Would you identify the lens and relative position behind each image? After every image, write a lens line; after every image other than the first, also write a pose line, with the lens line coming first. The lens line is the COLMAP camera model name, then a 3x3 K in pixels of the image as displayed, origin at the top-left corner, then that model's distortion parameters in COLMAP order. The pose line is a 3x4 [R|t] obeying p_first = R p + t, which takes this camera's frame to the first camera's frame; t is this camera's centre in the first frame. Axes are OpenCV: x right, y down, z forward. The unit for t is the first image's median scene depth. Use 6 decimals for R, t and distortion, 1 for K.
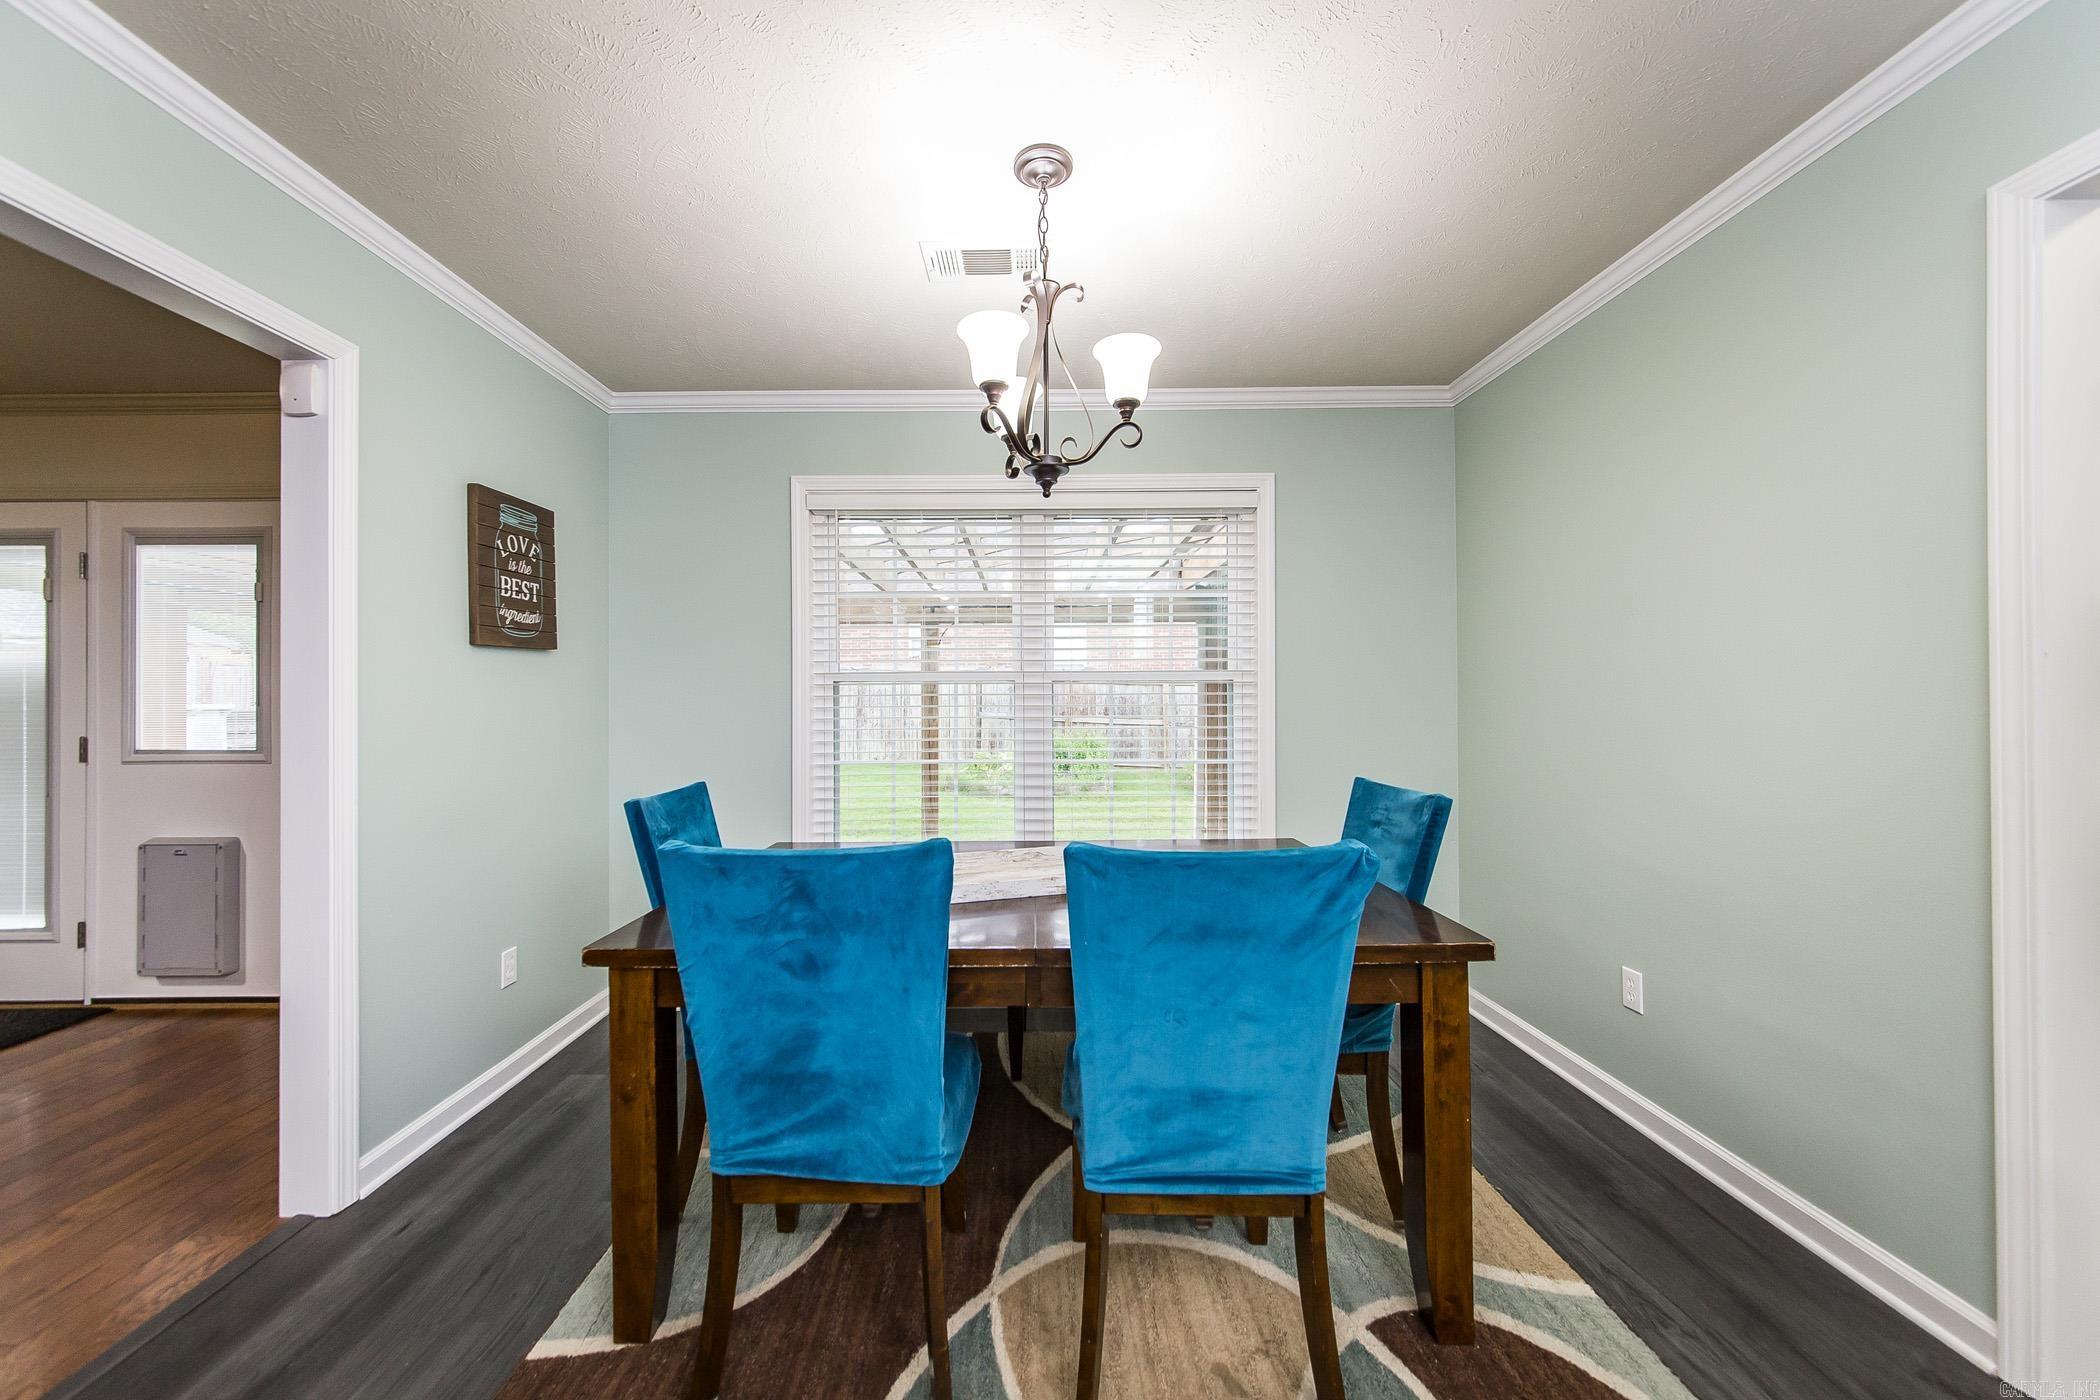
lens RADIAL K [[753.6, 0, 1041.0], [0, 753.6, 700.2], [0, 0, 1]] dist [-0.010120, -0.000097]
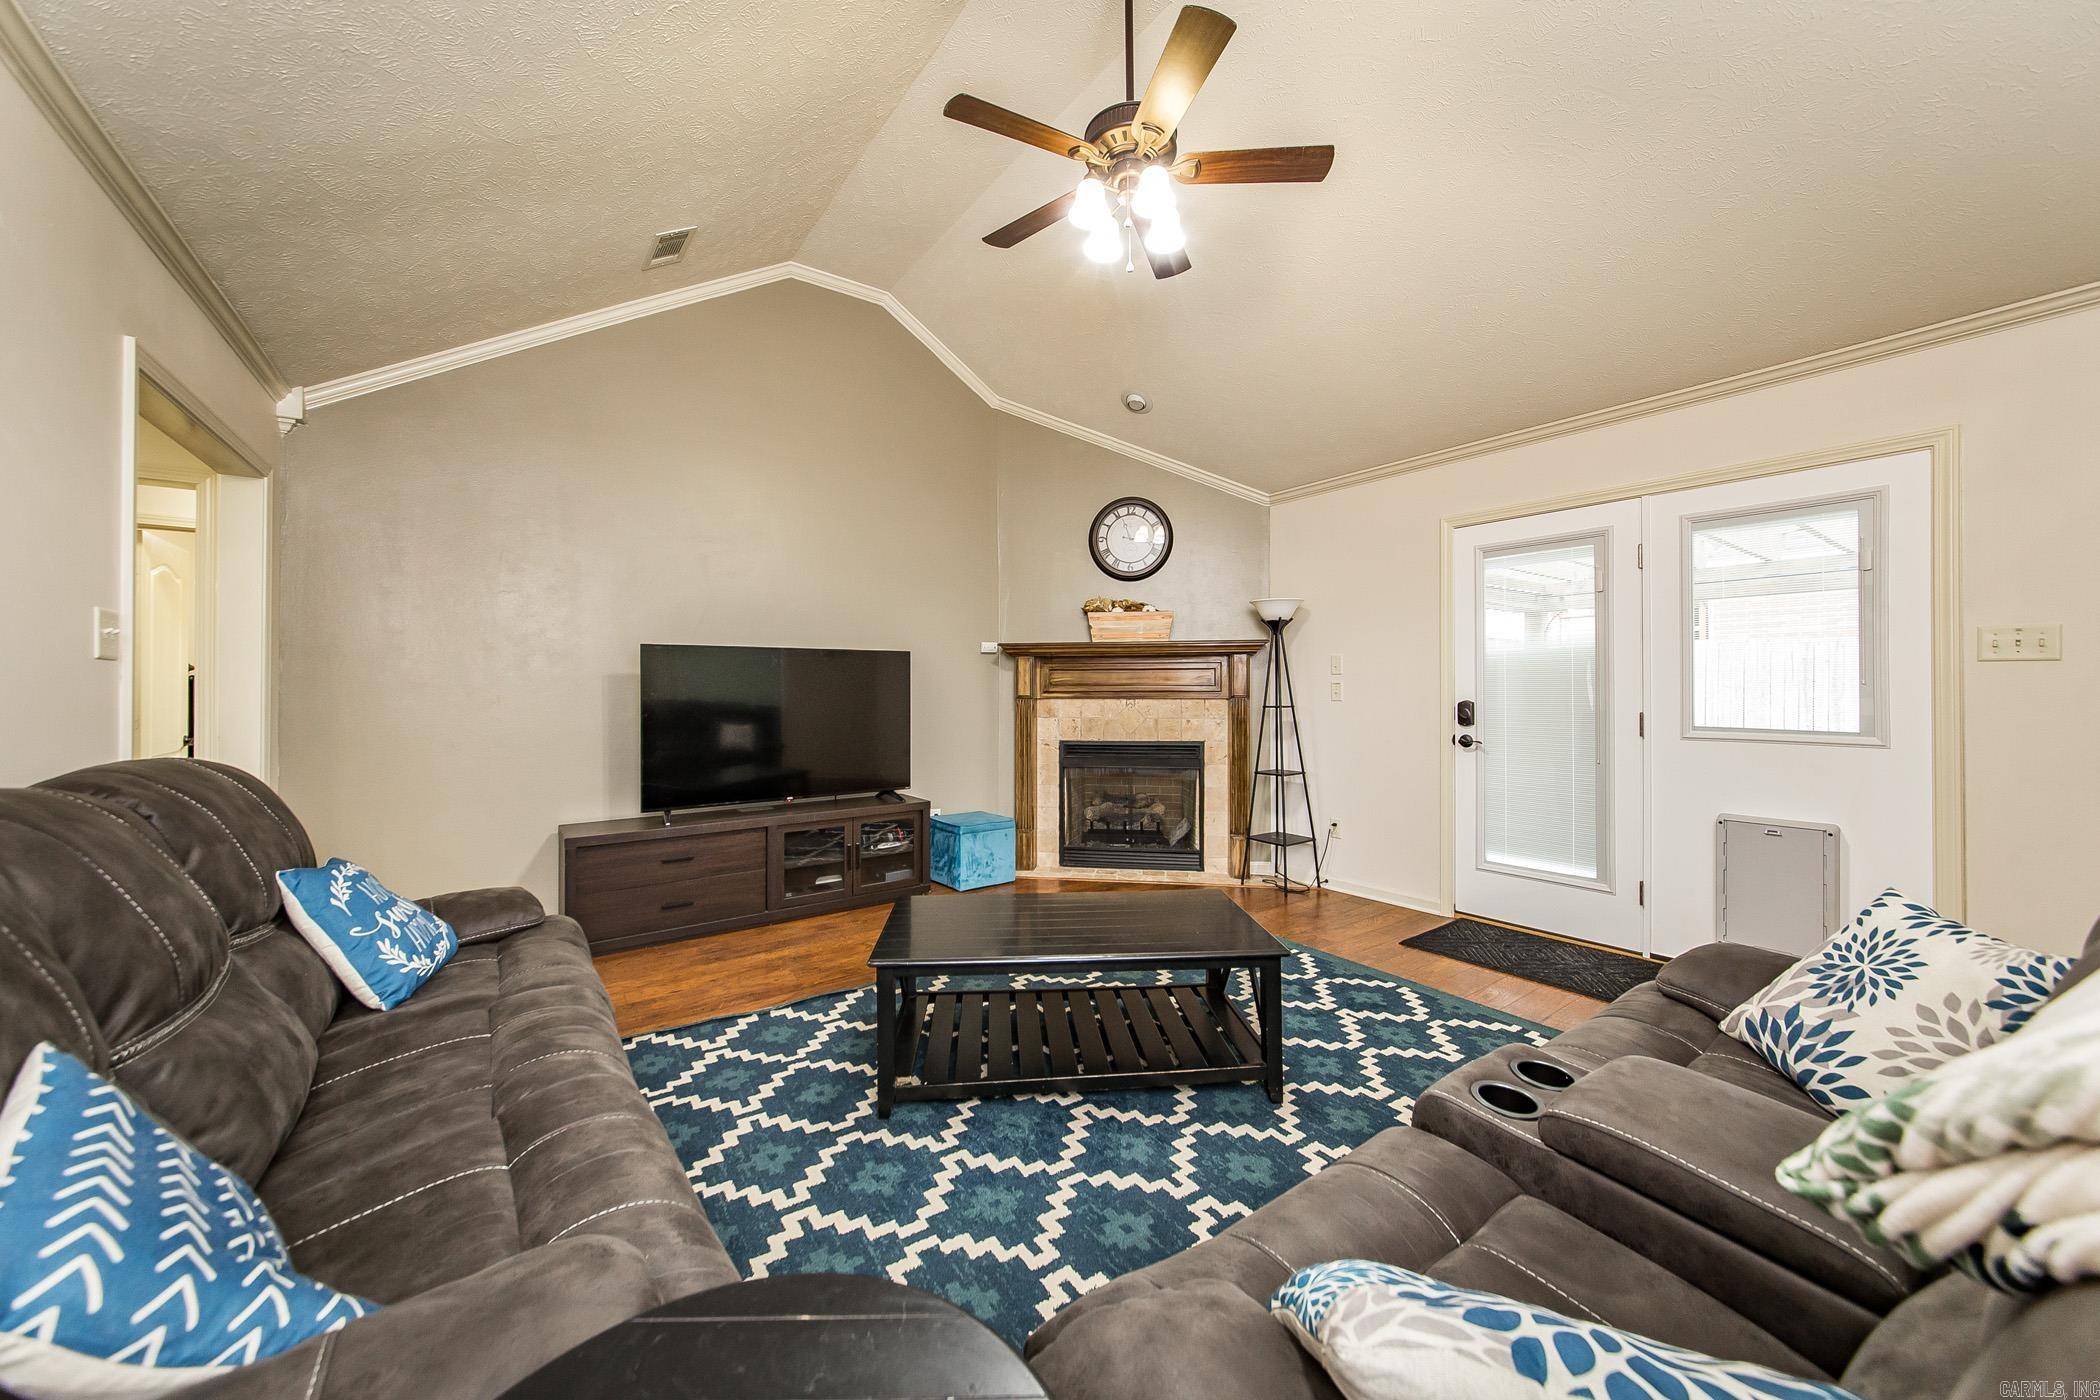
lens RADIAL K [[753.6, 0, 1041.0], [0, 753.6, 700.2], [0, 0, 1]] dist [-0.010120, -0.000097]
pose [[0.574759, 0.007557, -0.818288, -1.231046], [0.004370, 0.999915, 0.012304, 0.016316], [0.818311, -0.010648, 0.574677, -0.504036]]
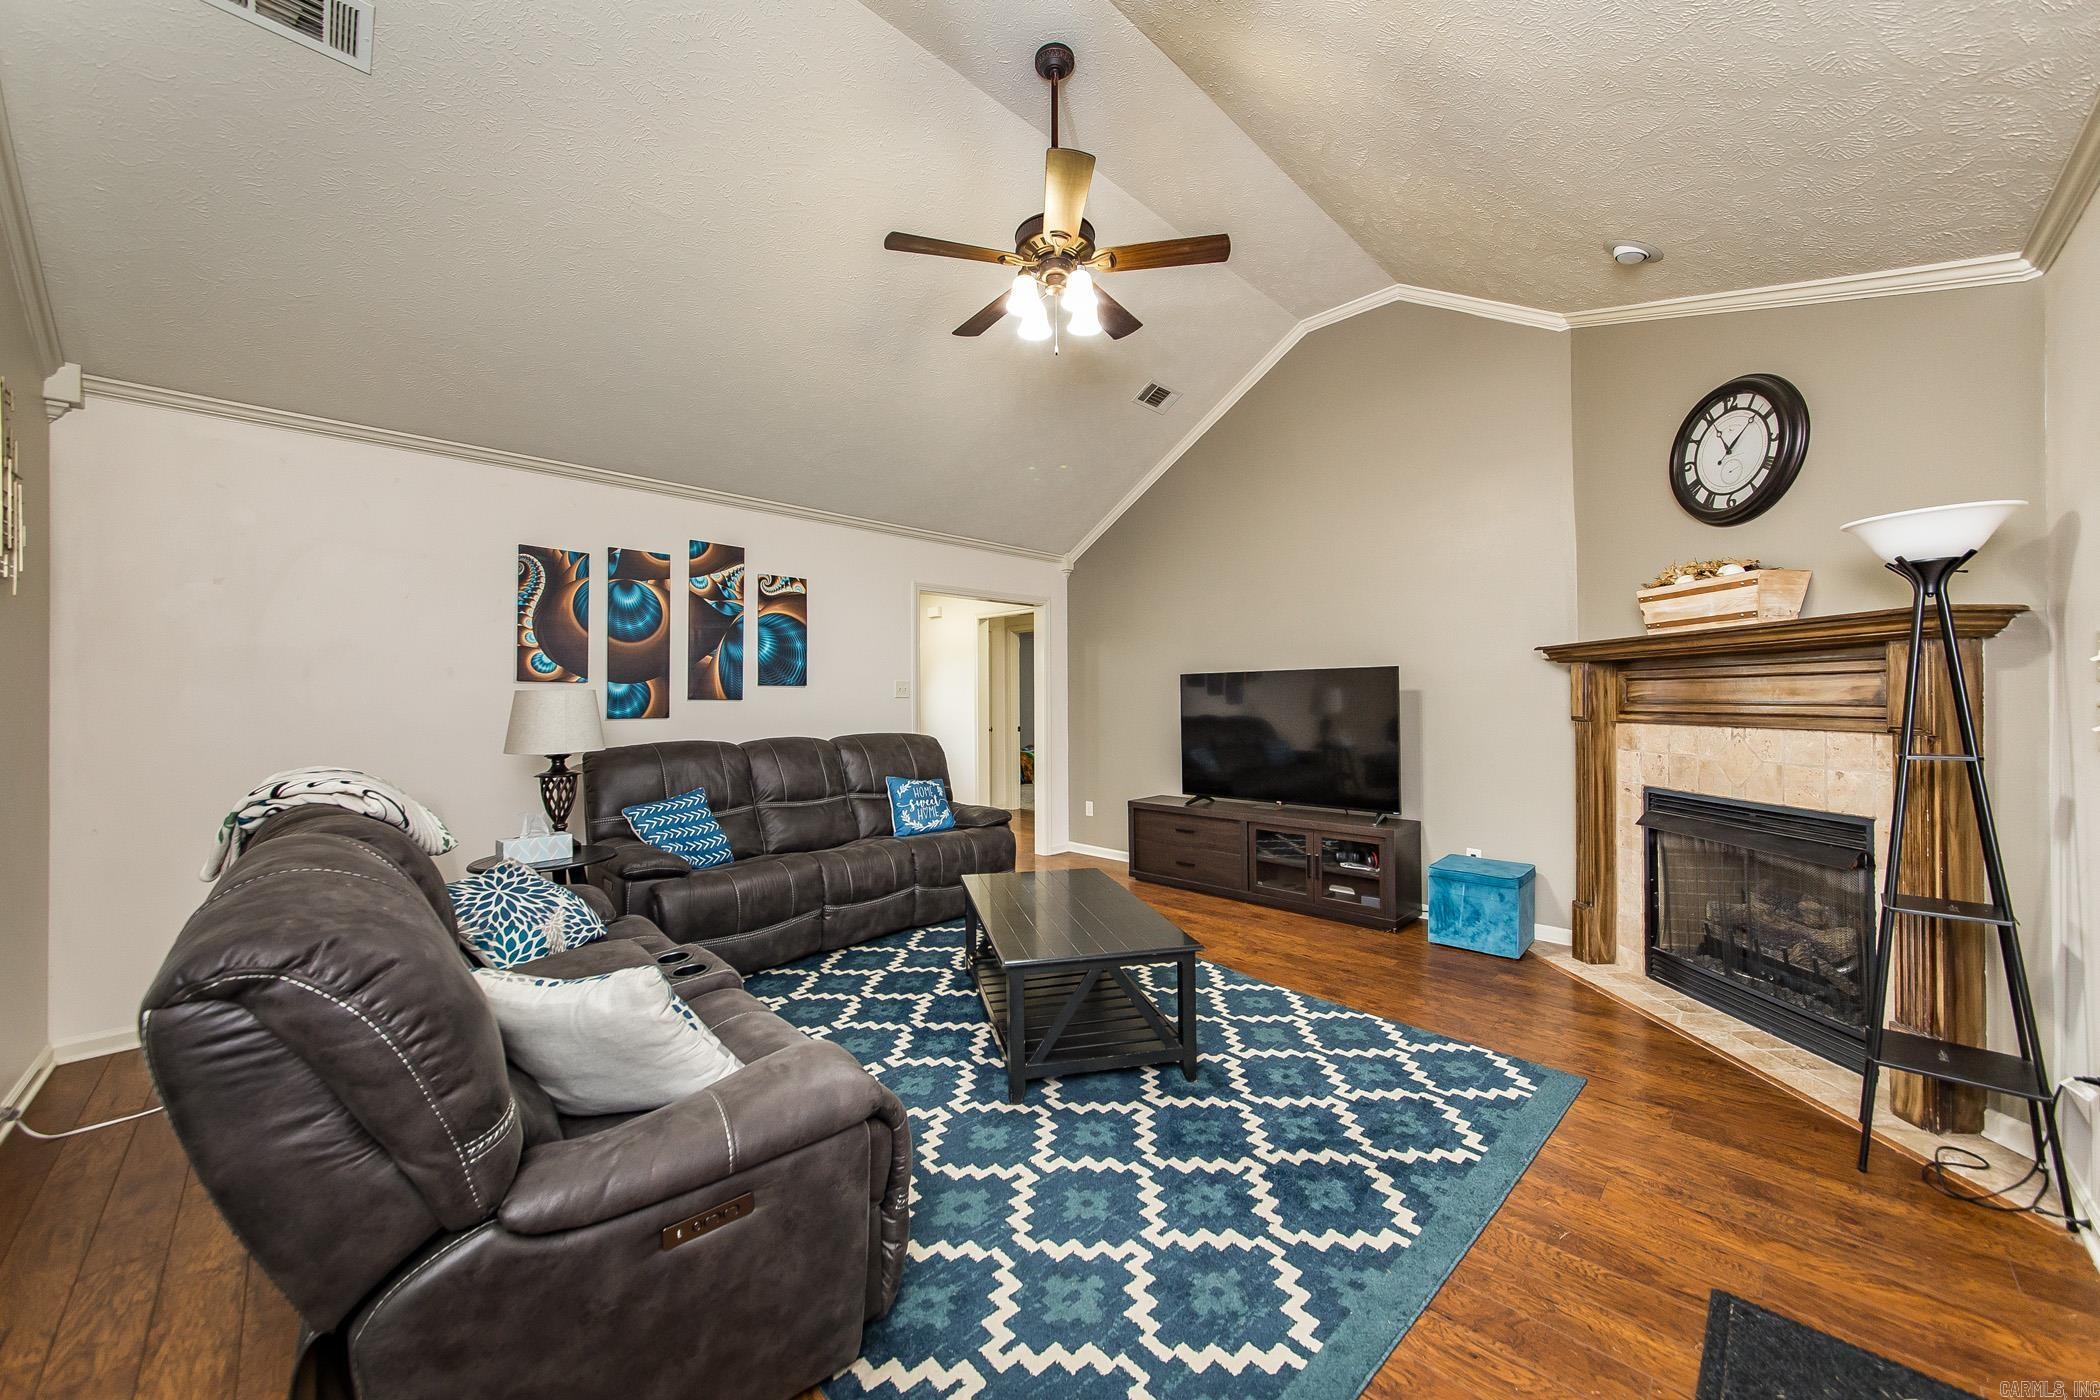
lens RADIAL K [[774.5, 0, 1052.1], [0, 774.5, 696.2], [0, 0, 1]] dist [-0.010151, -0.000094]
pose [[-0.717865, -0.007276, -0.696144, -1.142774], [-0.000025, 0.999946, -0.010426, 0.003452], [0.696182, -0.007467, -0.717826, 1.121843]]
